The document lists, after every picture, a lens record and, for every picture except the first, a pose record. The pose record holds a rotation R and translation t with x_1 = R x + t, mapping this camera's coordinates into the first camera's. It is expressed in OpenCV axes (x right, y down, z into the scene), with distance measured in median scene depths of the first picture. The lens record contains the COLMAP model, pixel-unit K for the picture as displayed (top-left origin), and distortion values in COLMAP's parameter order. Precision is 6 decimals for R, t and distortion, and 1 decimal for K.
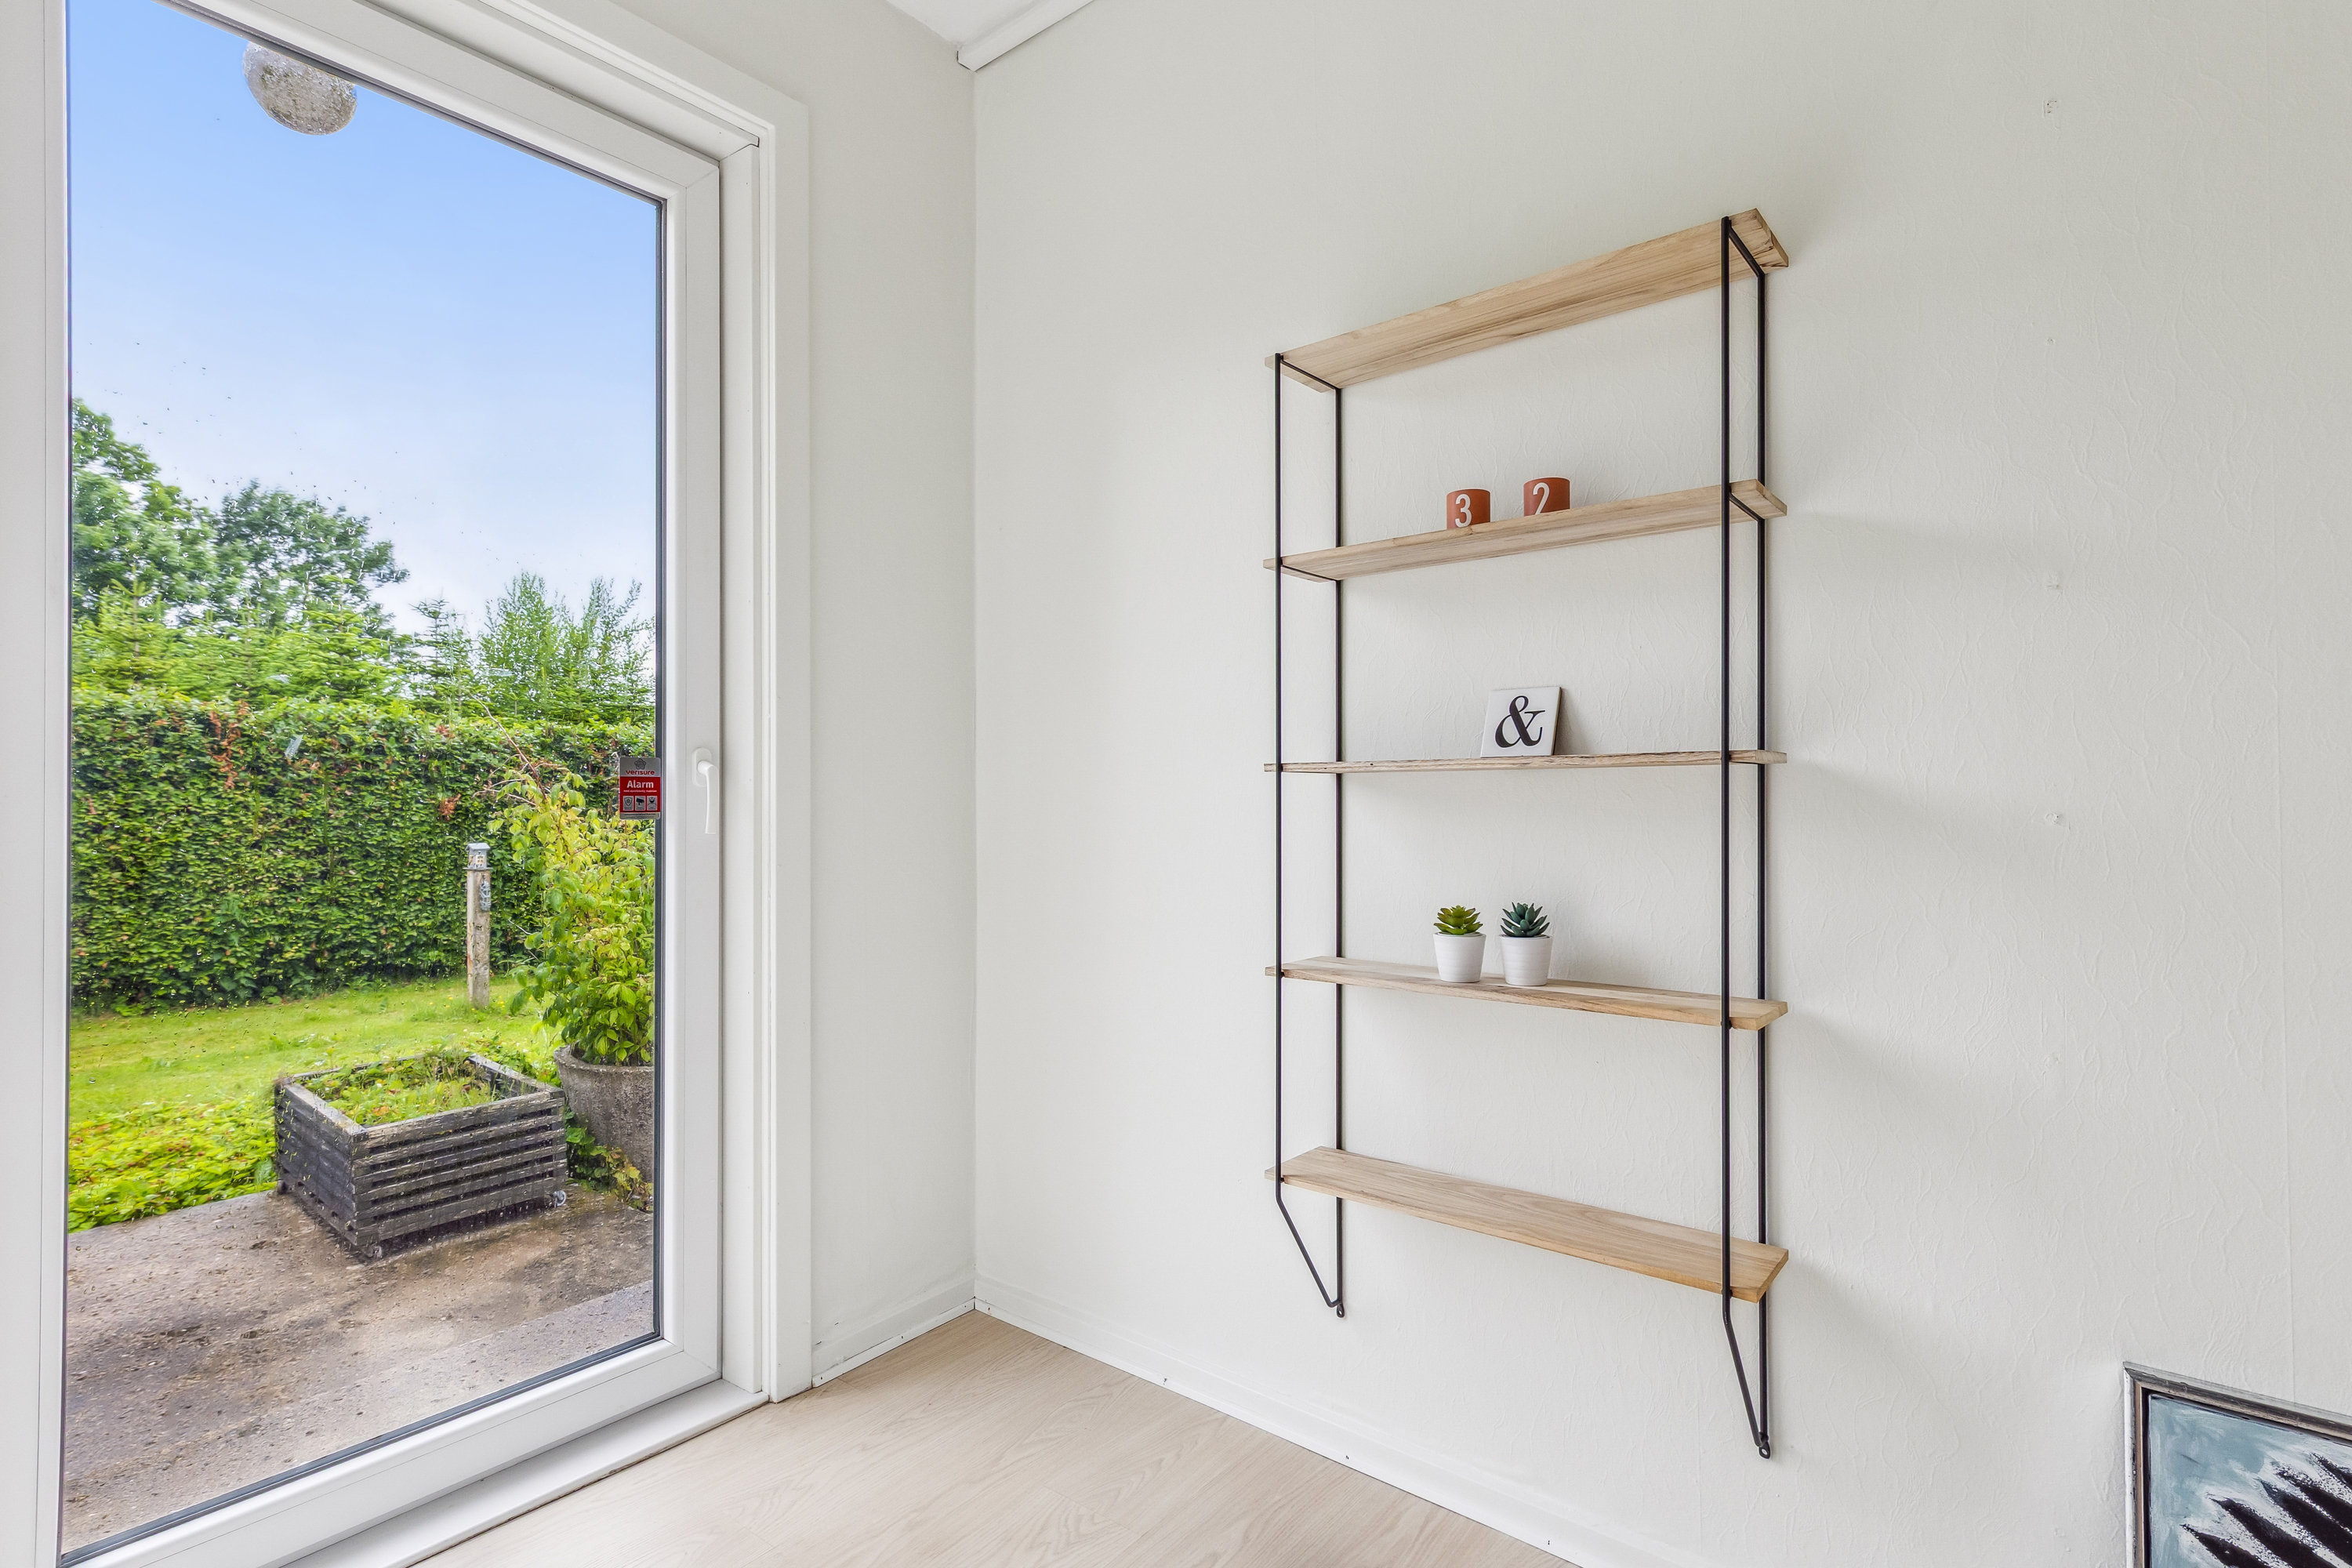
lens RADIAL K [[1152.0, 0, 1176.0], [0, 1152.0, 784.0], [0, 0, 1]] dist [0.000064, 0.000343]
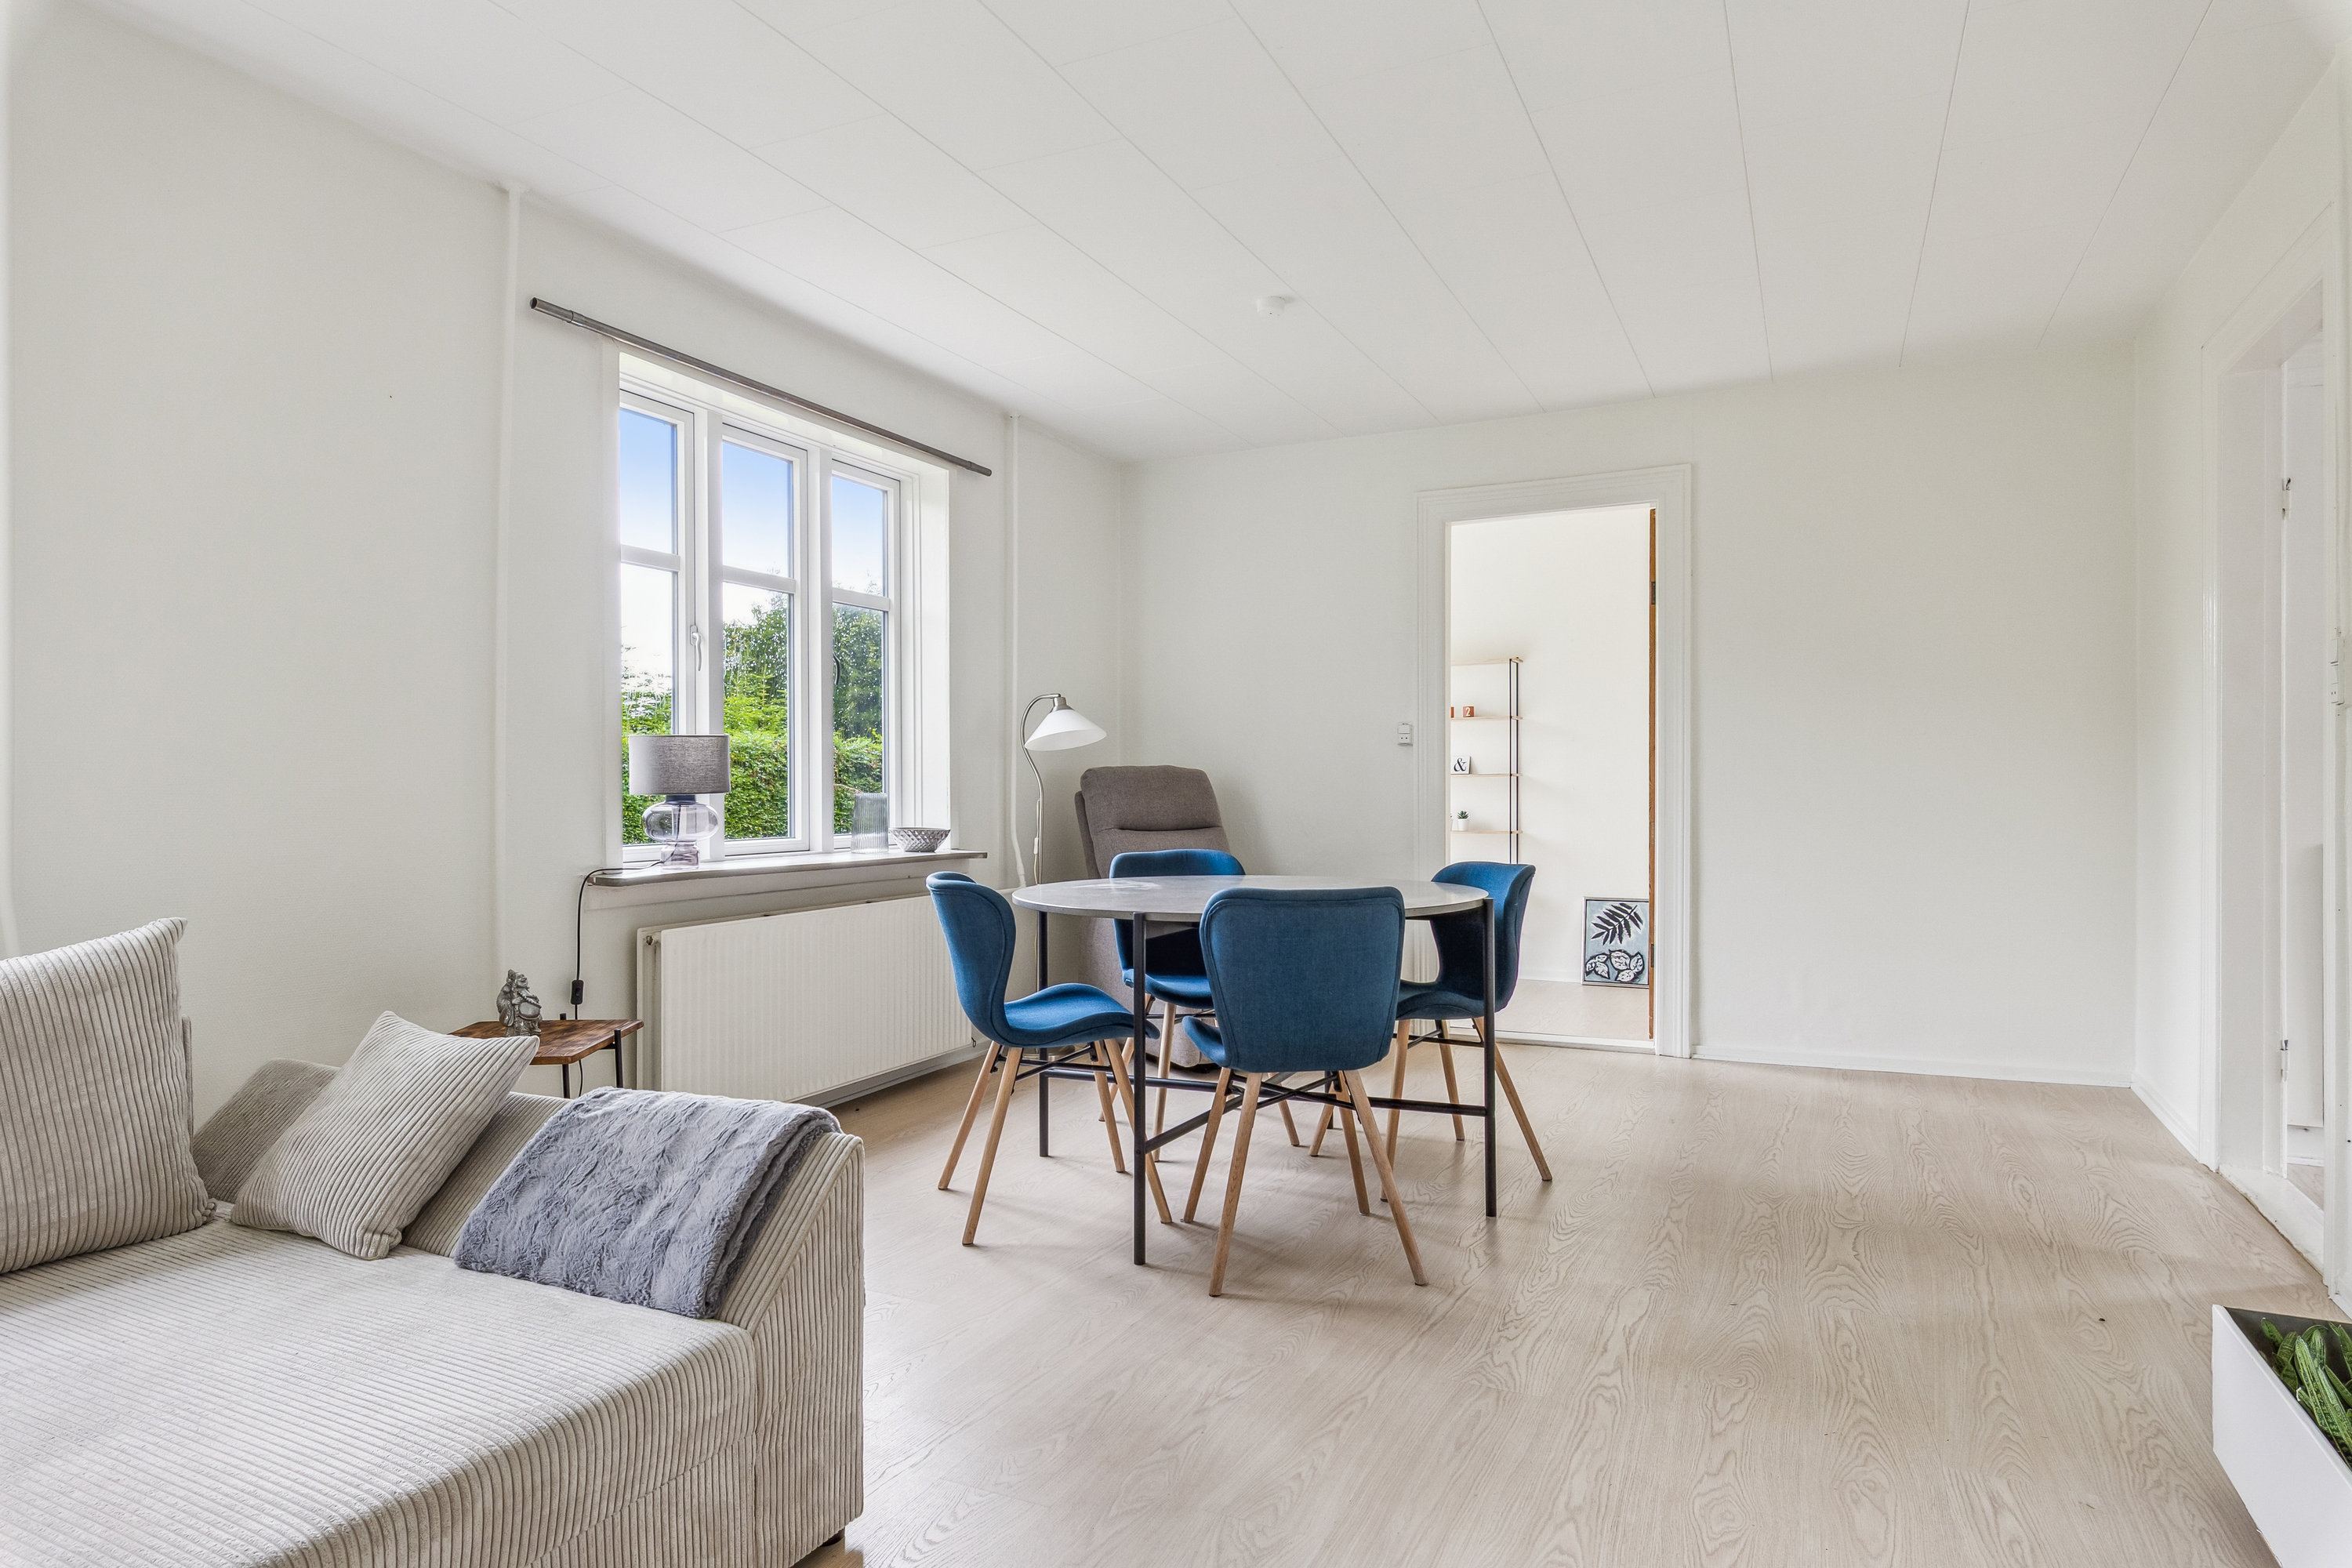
lens RADIAL K [[1338.9, 0, 1176.0], [0, 1338.9, 784.0], [0, 0, 1]] dist [0.002822, 0.000266]
pose [[0.973463, 0.002806, 0.228828, -1.768911], [-0.002395, 0.999995, -0.002074, 0.022157], [-0.228832, 0.001471, 0.973465, -3.374867]]
